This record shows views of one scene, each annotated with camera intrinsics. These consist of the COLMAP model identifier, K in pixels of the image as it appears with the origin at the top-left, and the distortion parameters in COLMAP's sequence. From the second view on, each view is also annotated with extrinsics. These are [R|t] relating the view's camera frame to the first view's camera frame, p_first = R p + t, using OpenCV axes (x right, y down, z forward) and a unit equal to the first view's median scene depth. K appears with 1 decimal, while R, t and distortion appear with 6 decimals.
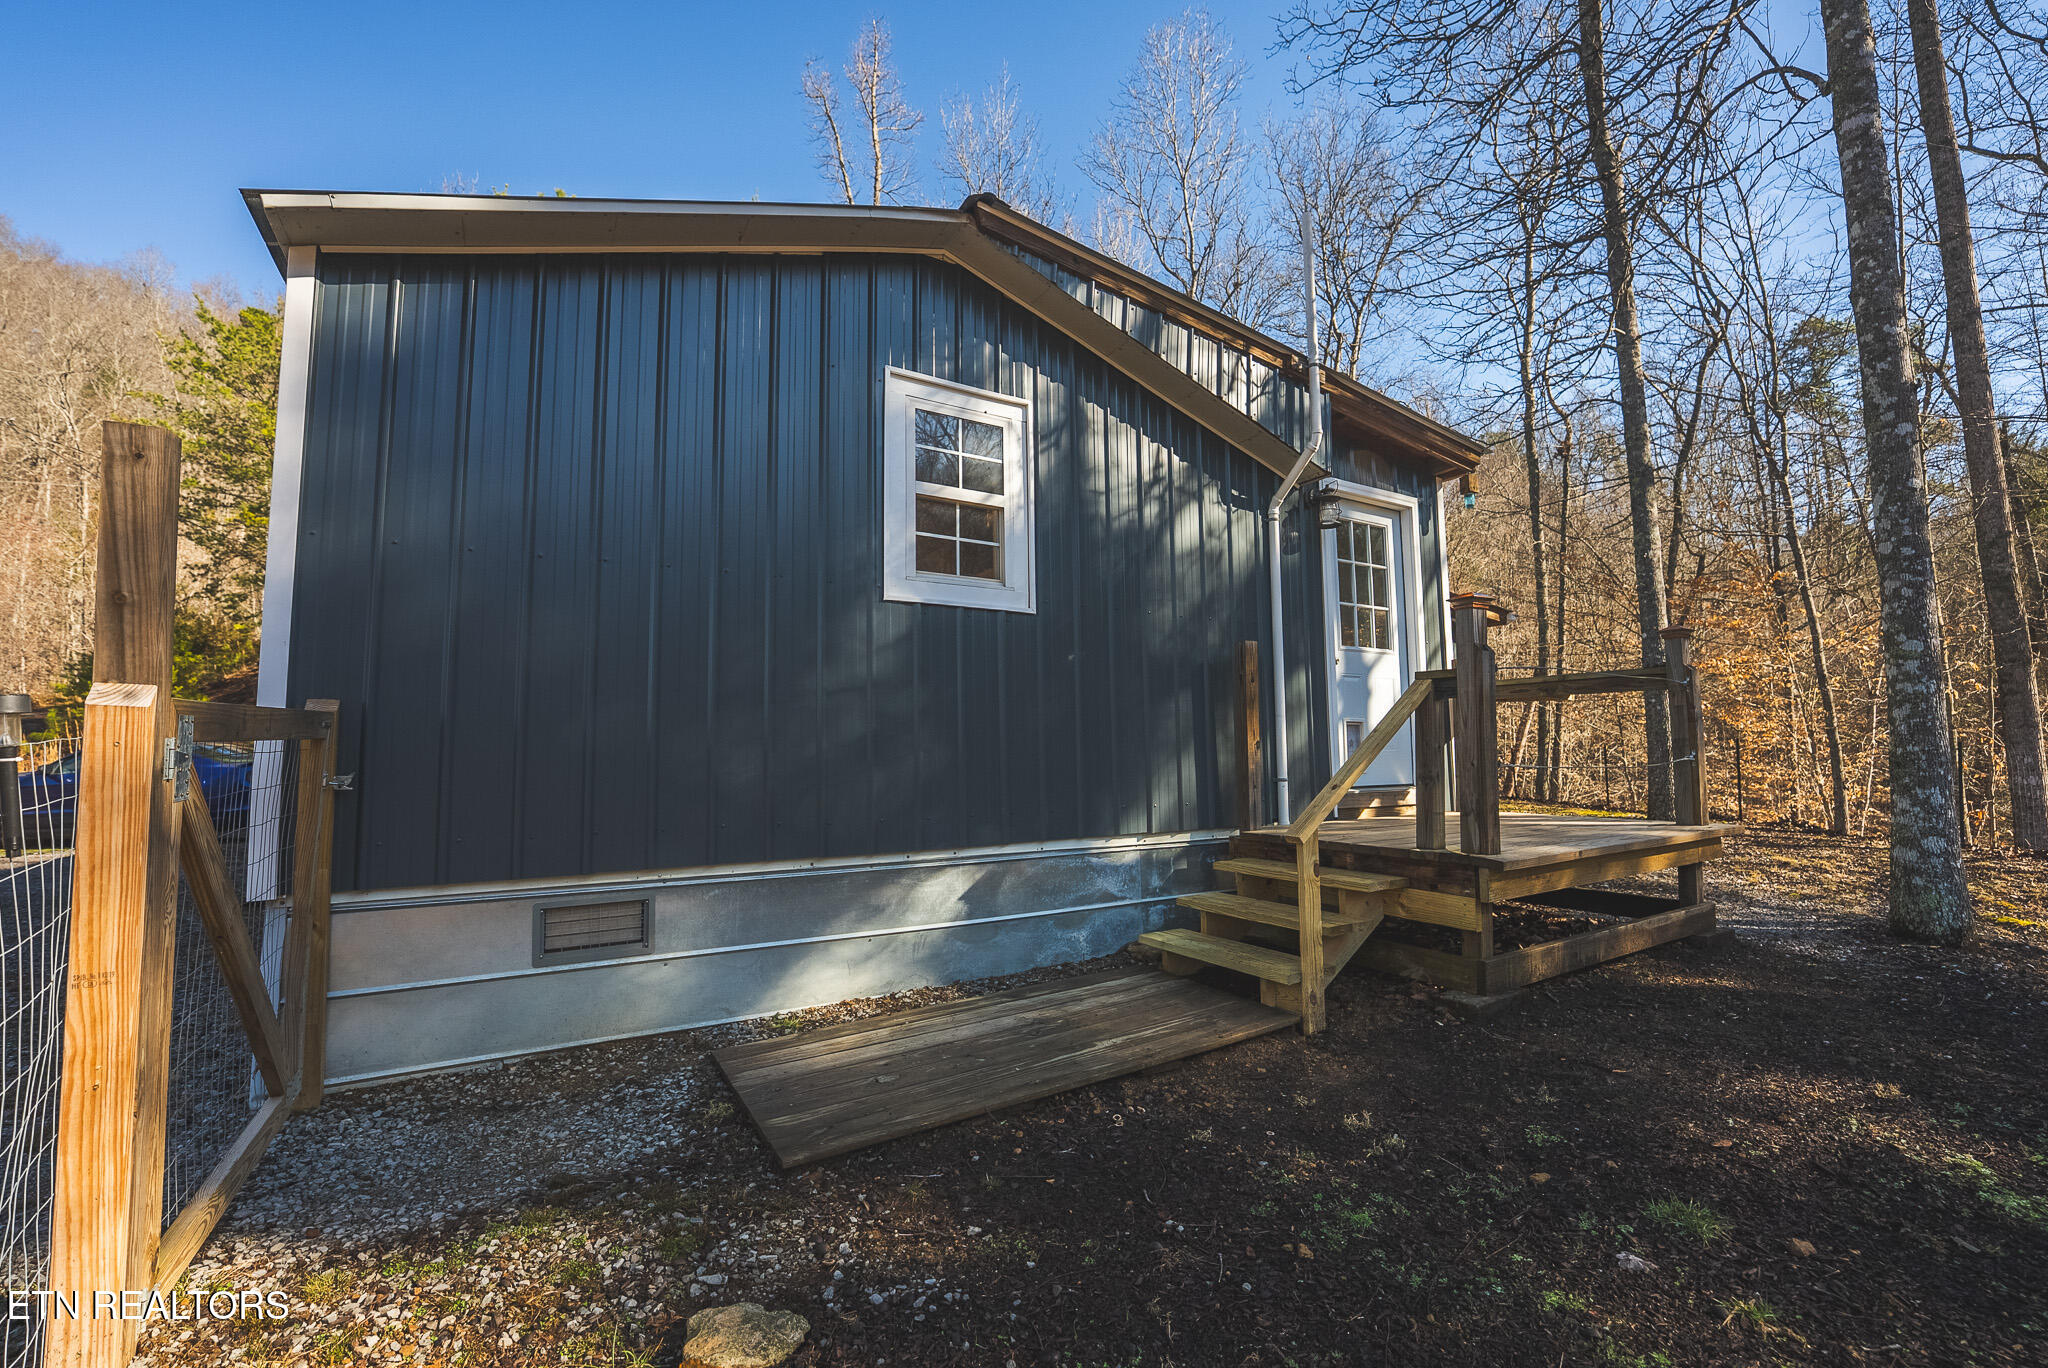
lens RADIAL K [[851.3, 0, 1024.0], [0, 851.3, 684.0], [0, 0, 1]] dist [0.000515, 0.000029]
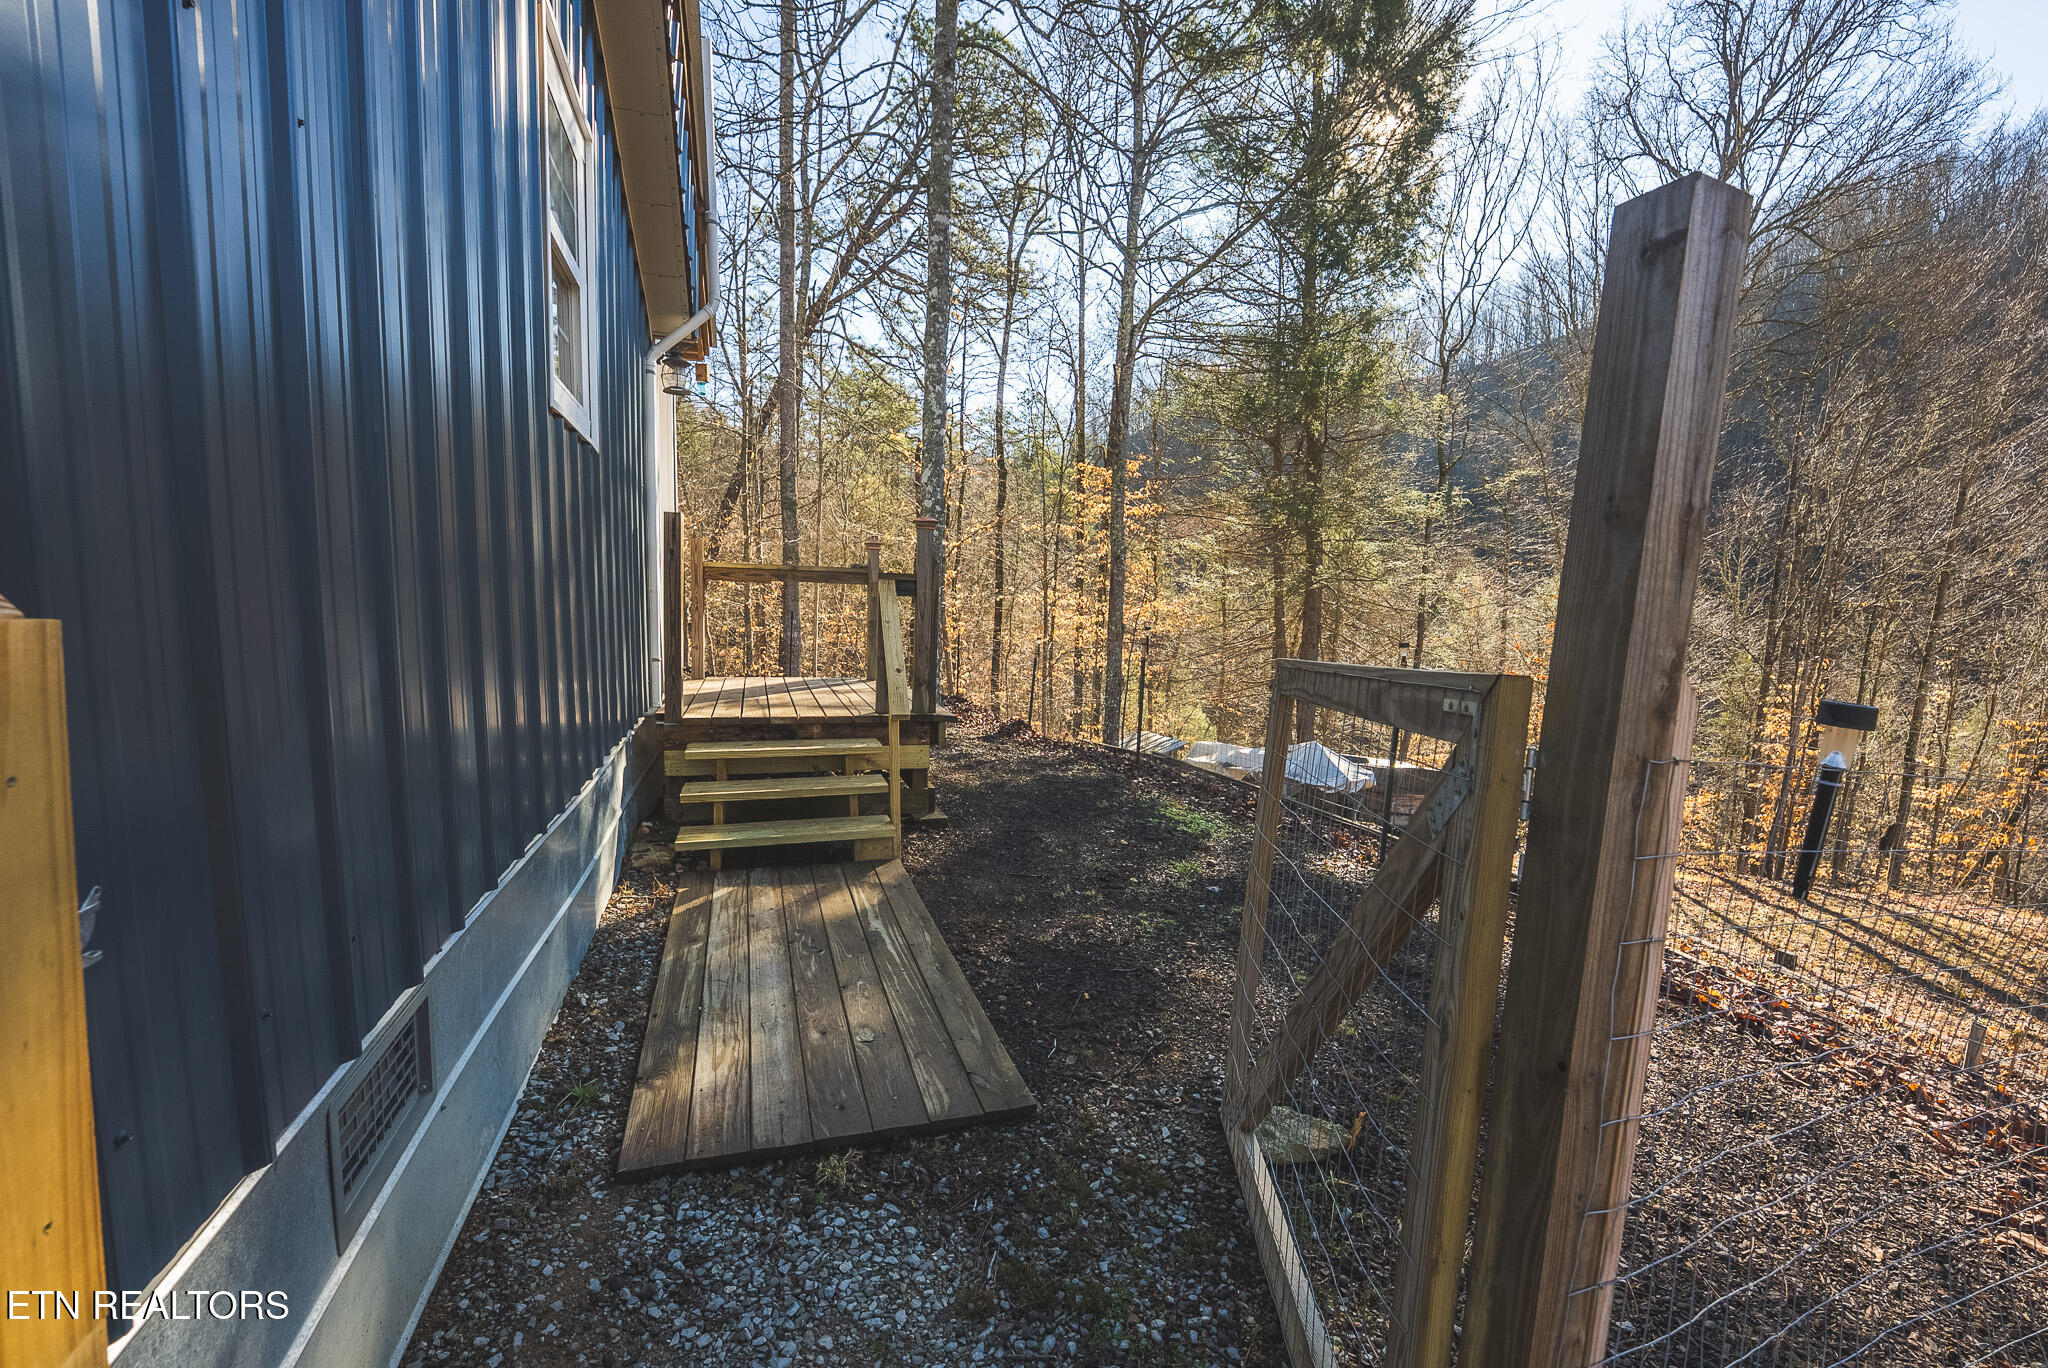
lens RADIAL K [[843.5, 0, 1031.9], [0, 843.5, 686.7], [0, 0, 1]] dist [-0.027472, 0.003270]
pose [[0.225859, -0.070330, 0.971618, -0.807189], [-0.094088, 0.991153, 0.093616, 0.026732], [-0.969606, -0.112561, 0.217244, 0.625543]]
